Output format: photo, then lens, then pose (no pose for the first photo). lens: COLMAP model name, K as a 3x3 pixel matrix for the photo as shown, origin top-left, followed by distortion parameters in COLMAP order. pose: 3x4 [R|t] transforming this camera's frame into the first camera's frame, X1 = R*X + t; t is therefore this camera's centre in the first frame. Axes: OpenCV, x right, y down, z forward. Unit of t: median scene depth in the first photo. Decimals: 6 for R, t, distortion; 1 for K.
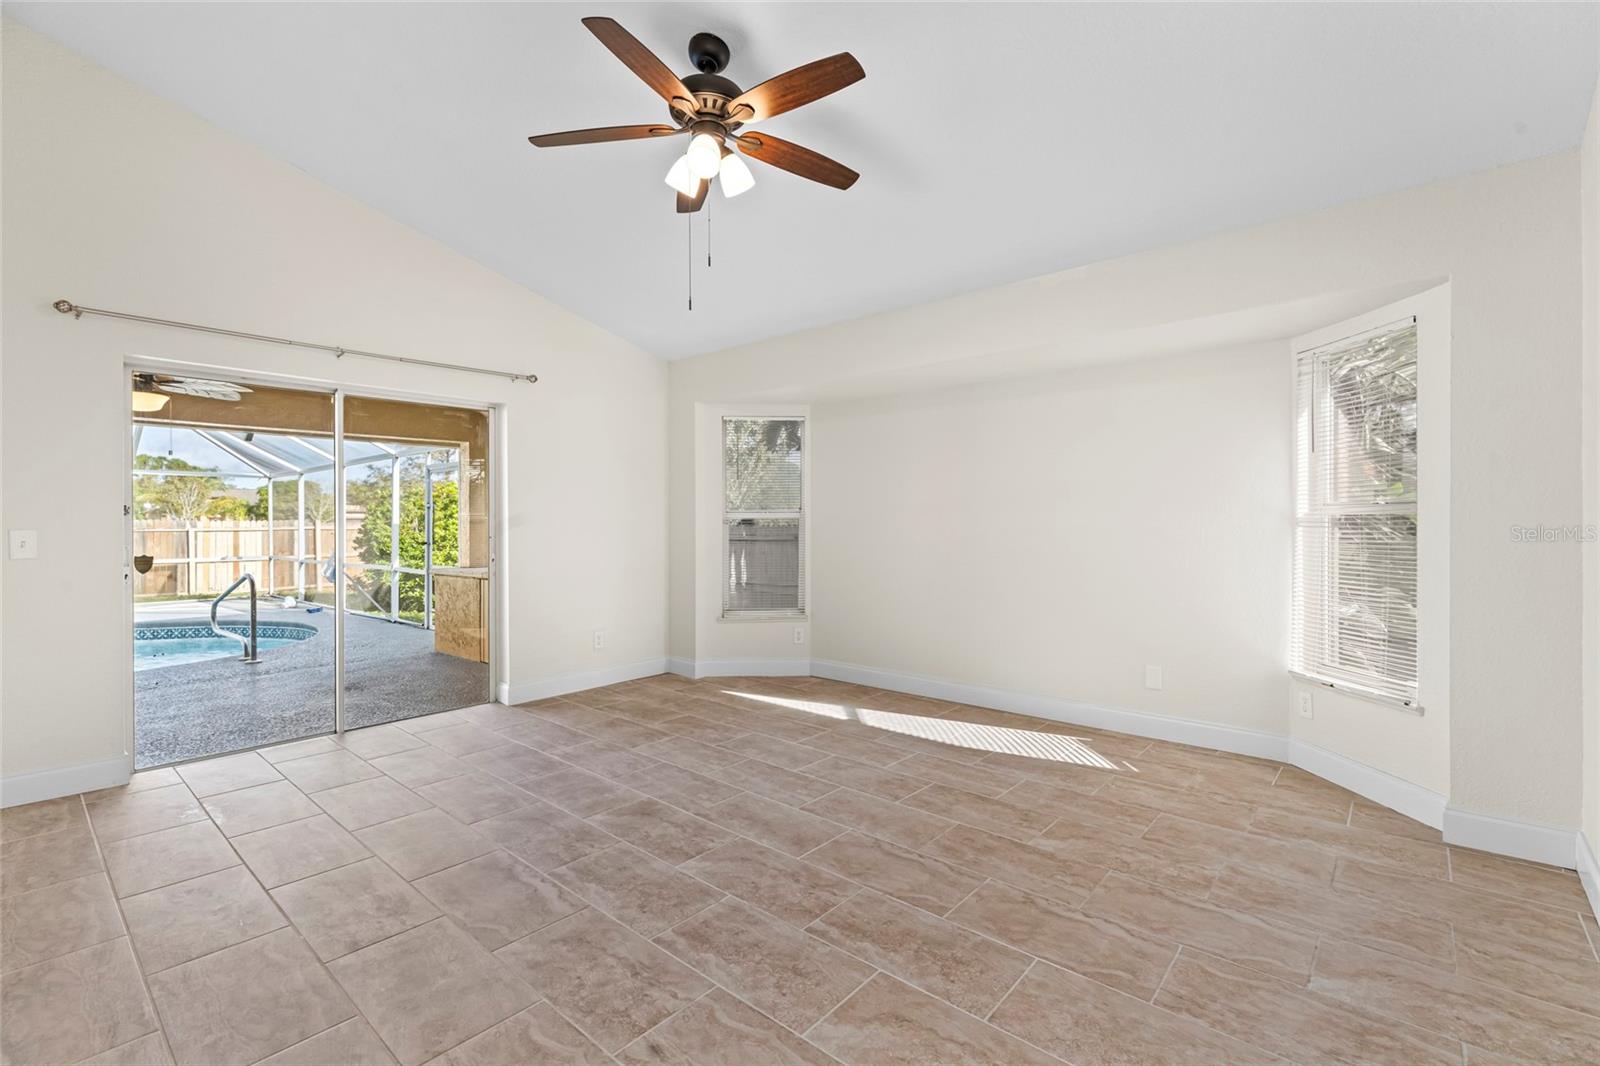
lens RADIAL K [[723.9, 0, 793.1], [0, 723.9, 532.4], [0, 0, 1]] dist [0.004461, 0.000651]
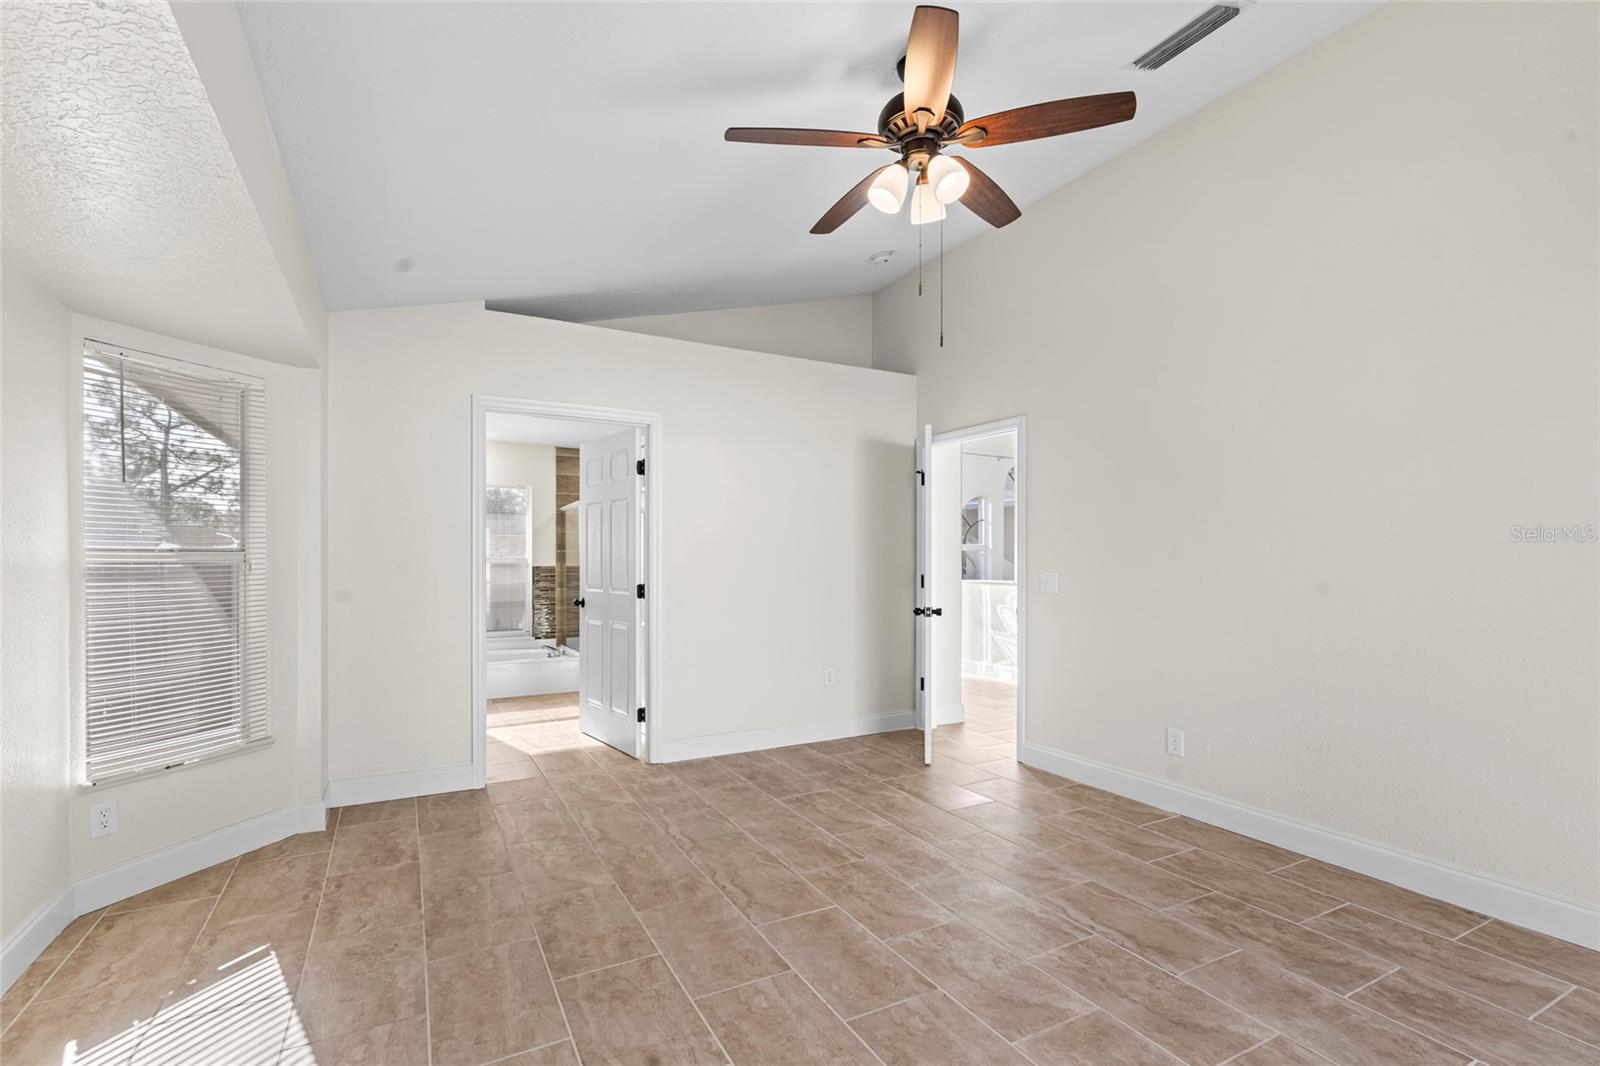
lens RADIAL K [[723.9, 0, 791.9], [0, 723.9, 545.1], [0, 0, 1]] dist [0.004461, 0.000651]
pose [[-0.933126, 0.008464, 0.359450, -0.290291], [0.006602, 0.999958, -0.006408, -0.043266], [-0.359489, -0.003606, -0.933142, 1.885952]]
